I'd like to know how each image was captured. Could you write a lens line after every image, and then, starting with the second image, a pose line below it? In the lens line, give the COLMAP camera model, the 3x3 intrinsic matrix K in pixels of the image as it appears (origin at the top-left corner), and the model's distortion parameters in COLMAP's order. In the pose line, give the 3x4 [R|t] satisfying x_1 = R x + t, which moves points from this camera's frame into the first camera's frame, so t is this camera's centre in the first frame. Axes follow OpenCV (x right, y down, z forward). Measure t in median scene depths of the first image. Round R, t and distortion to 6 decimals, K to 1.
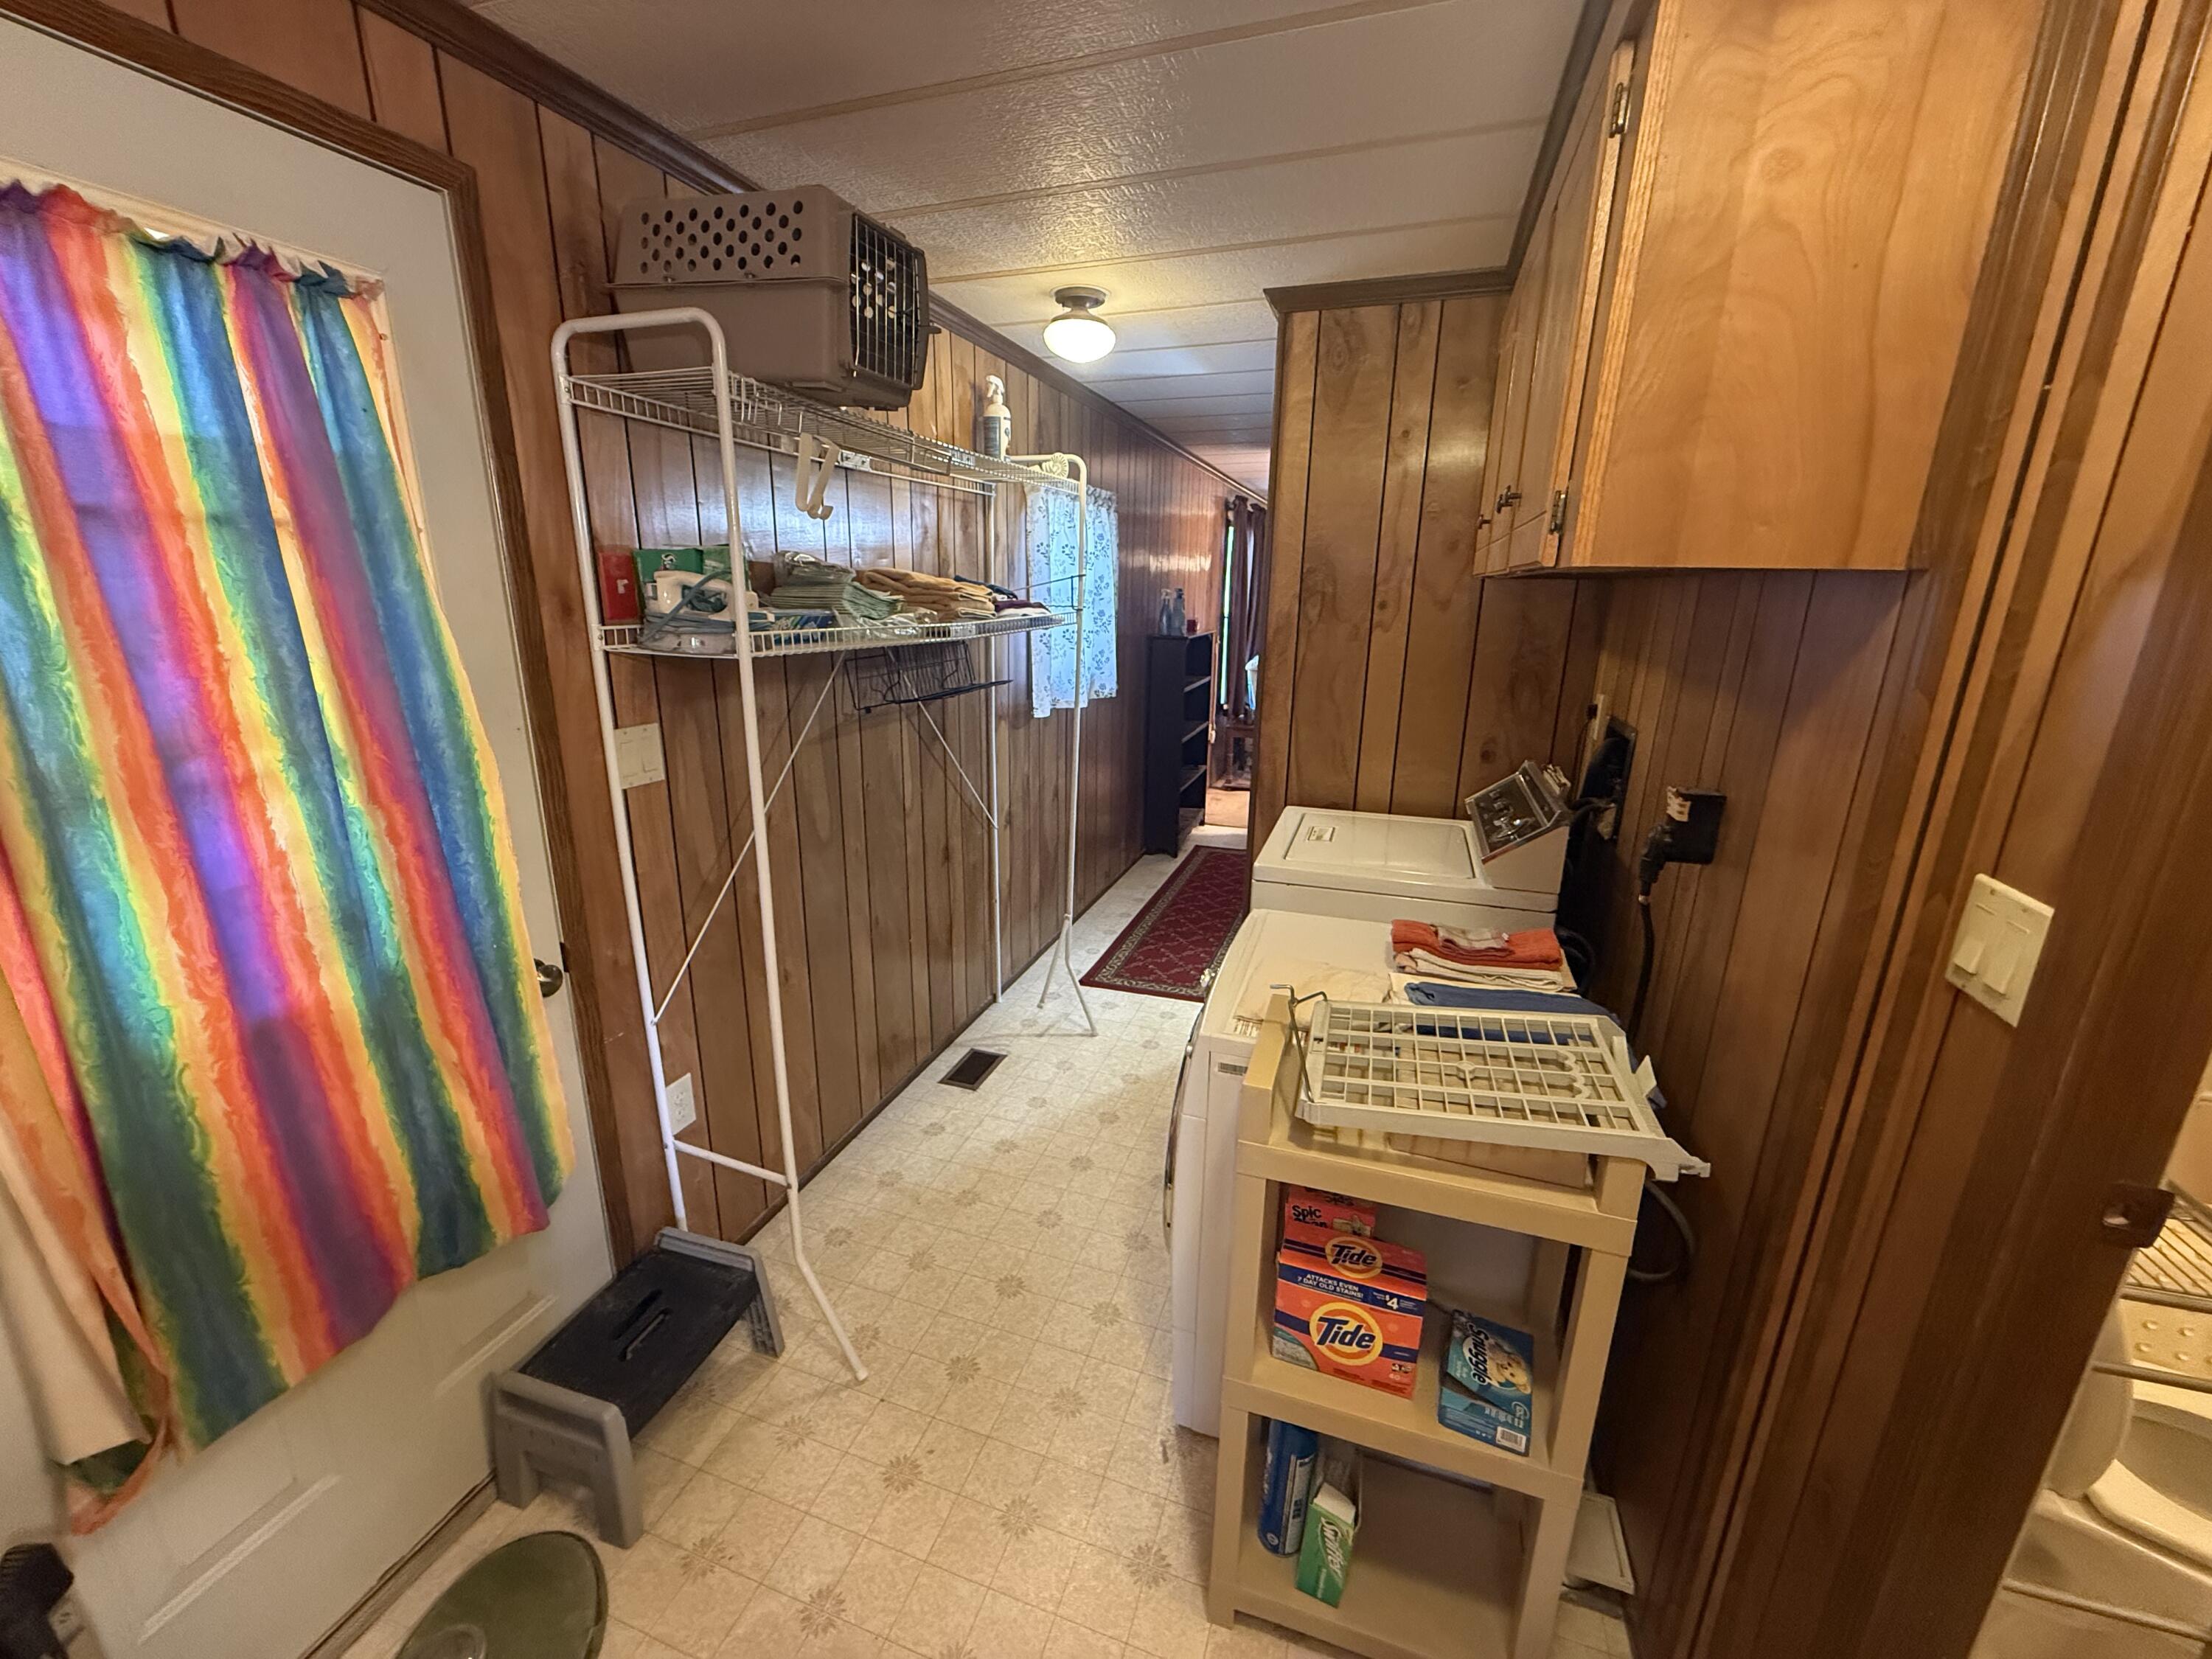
lens RADIAL K [[876.0, 0, 1106.0], [0, 876.0, 837.3], [0, 0, 1]] dist [-0.001618, -0.000740]
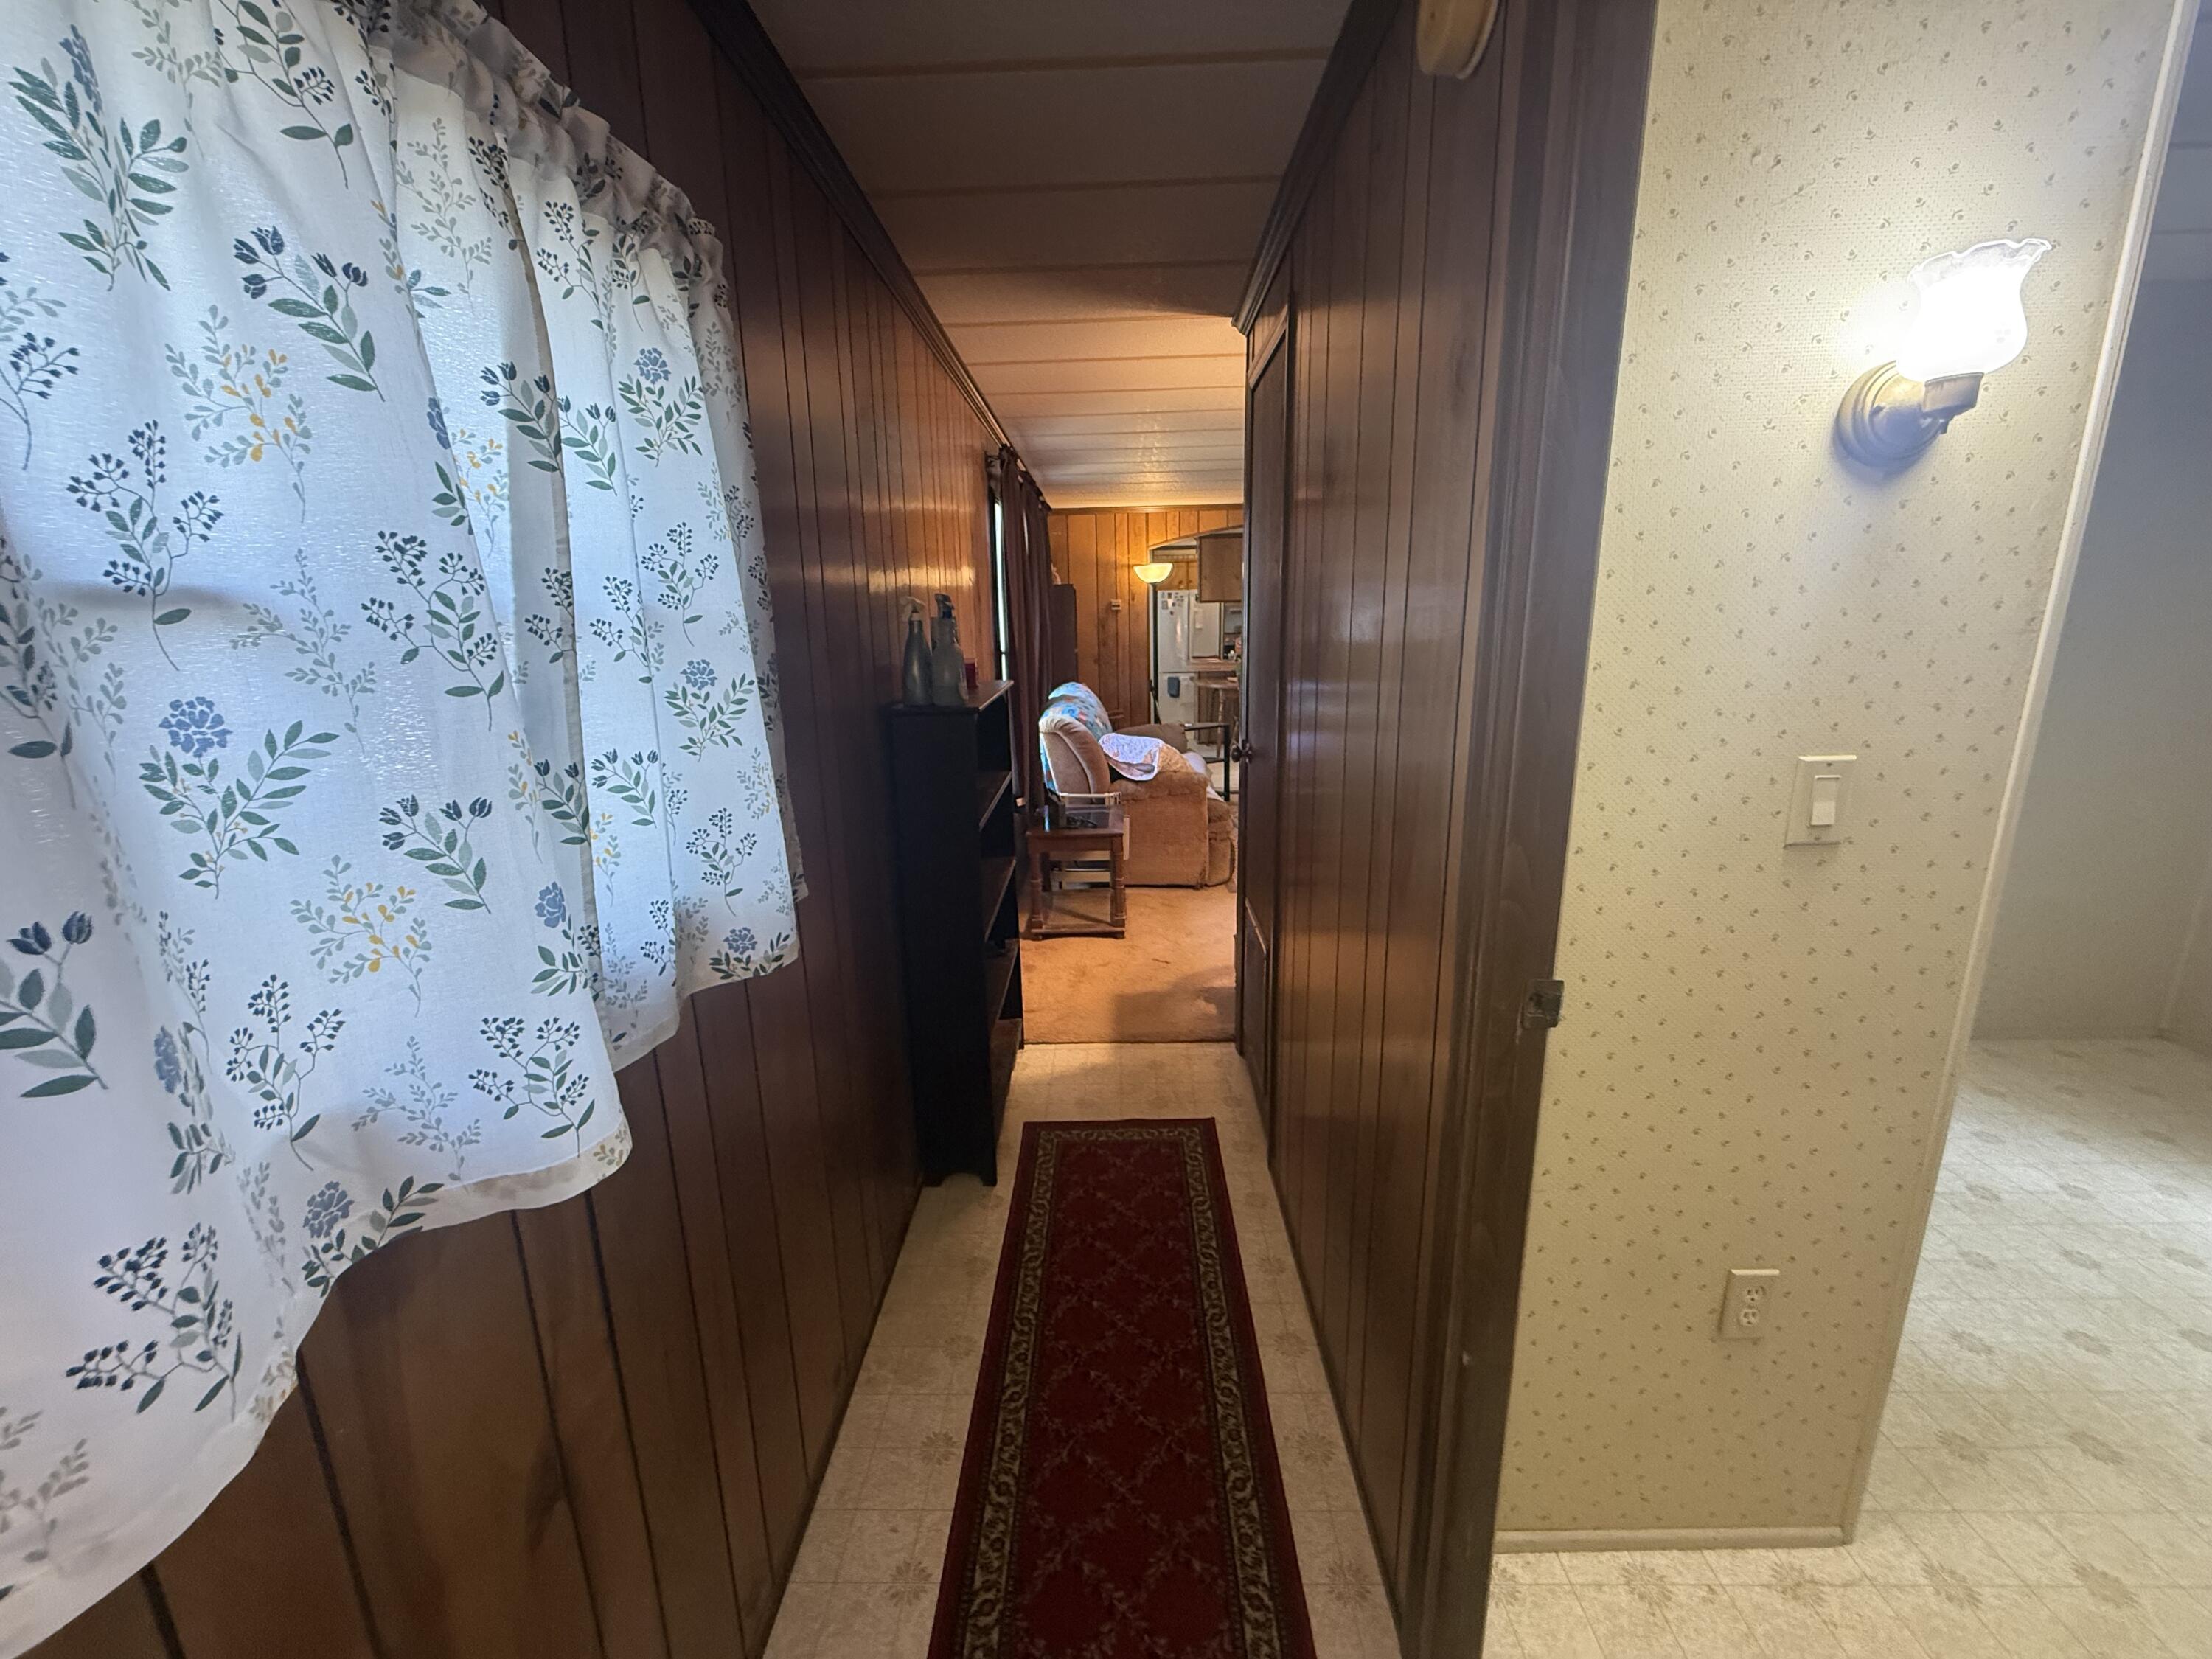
lens RADIAL K [[876.0, 0, 1104.9], [0, 876.0, 824.7], [0, 0, 1]] dist [-0.001618, -0.000740]
pose [[0.952049, -0.100166, 0.289084, 0.022492], [0.112515, 0.993300, -0.026379, -0.147229], [-0.284505, 0.057640, 0.956940, 0.554660]]
